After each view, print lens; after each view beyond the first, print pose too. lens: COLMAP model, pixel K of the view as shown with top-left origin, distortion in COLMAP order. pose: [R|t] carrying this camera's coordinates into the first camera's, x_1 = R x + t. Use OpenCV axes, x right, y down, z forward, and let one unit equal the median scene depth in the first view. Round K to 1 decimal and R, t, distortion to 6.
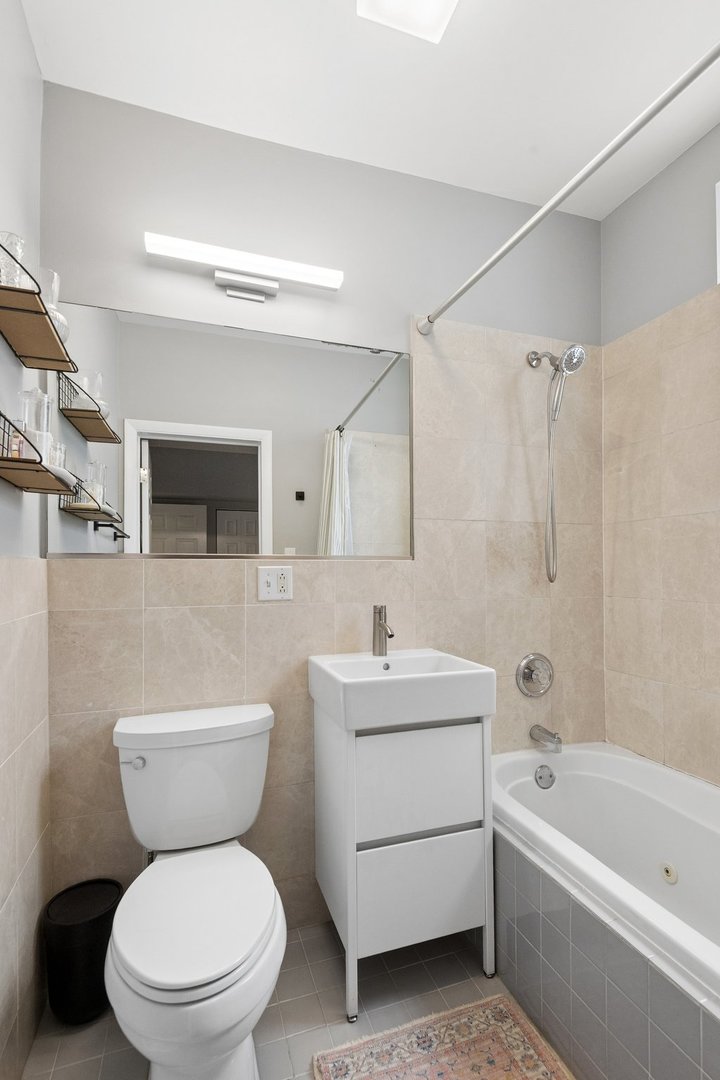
lens RADIAL K [[502.1, 0, 360.6], [0, 502.1, 564.6], [0, 0, 1]] dist [0.026989, -0.000323]
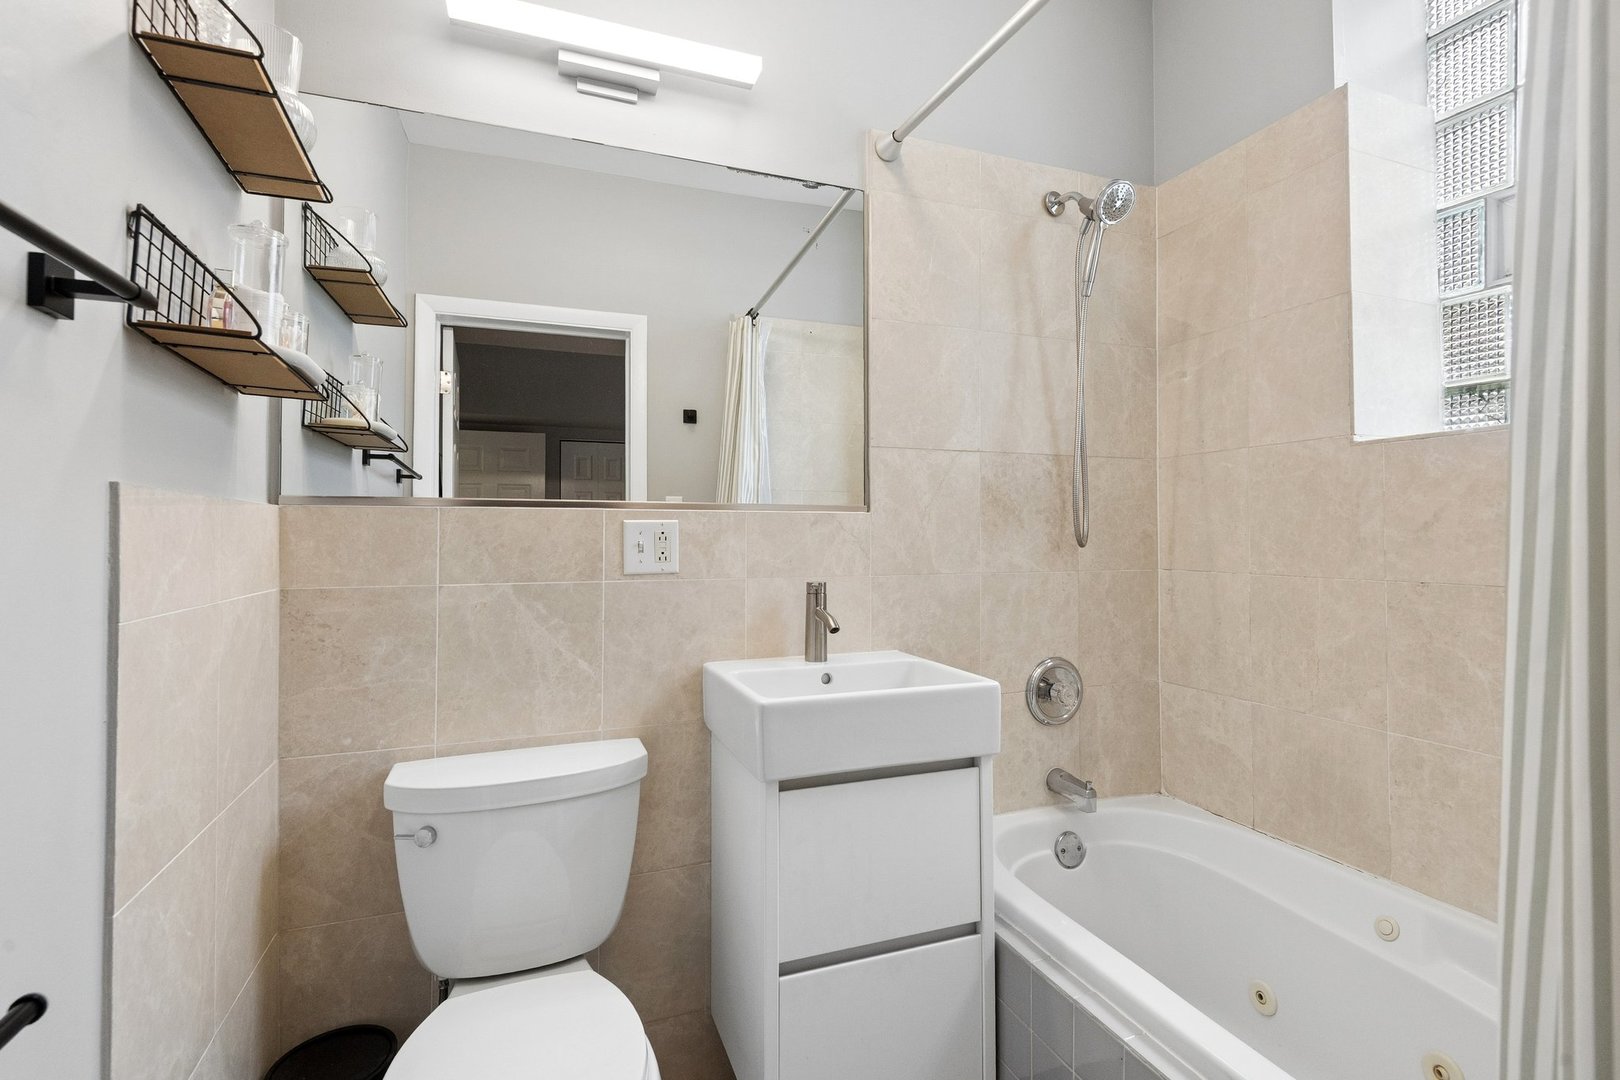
lens RADIAL K [[756.6, 0, 806.5], [0, 756.6, 515.0], [0, 0, 1]] dist [0.020909, -0.000315]
pose [[0.999387, 0.004696, 0.034694, -0.007755], [-0.004175, 0.999878, -0.015079, 0.011030], [-0.034760, 0.014925, 0.999284, 0.042856]]
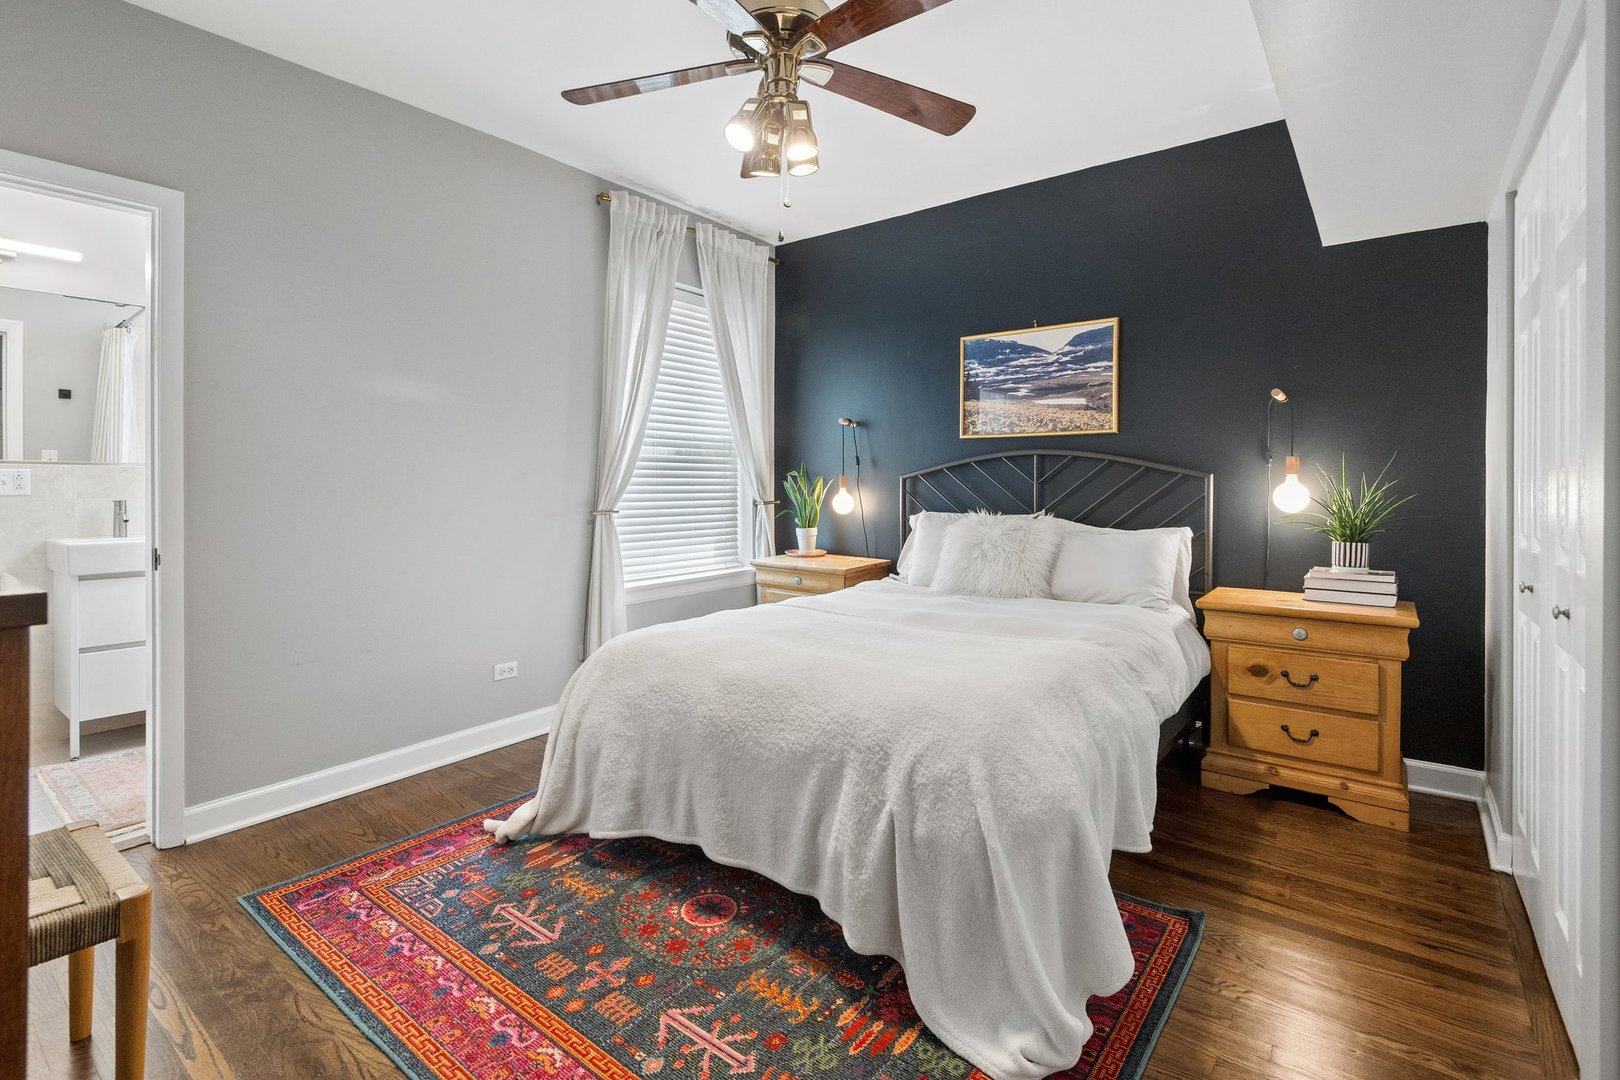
lens RADIAL K [[774.1, 0, 759.8], [0, 774.1, 481.3], [0, 0, 1]] dist [0.000499, -0.000657]
pose [[0.849044, 0.007026, 0.528276, 0.385849], [-0.009732, 0.999950, 0.002343, 0.010309], [-0.528233, -0.007130, 0.849069, -1.599586]]
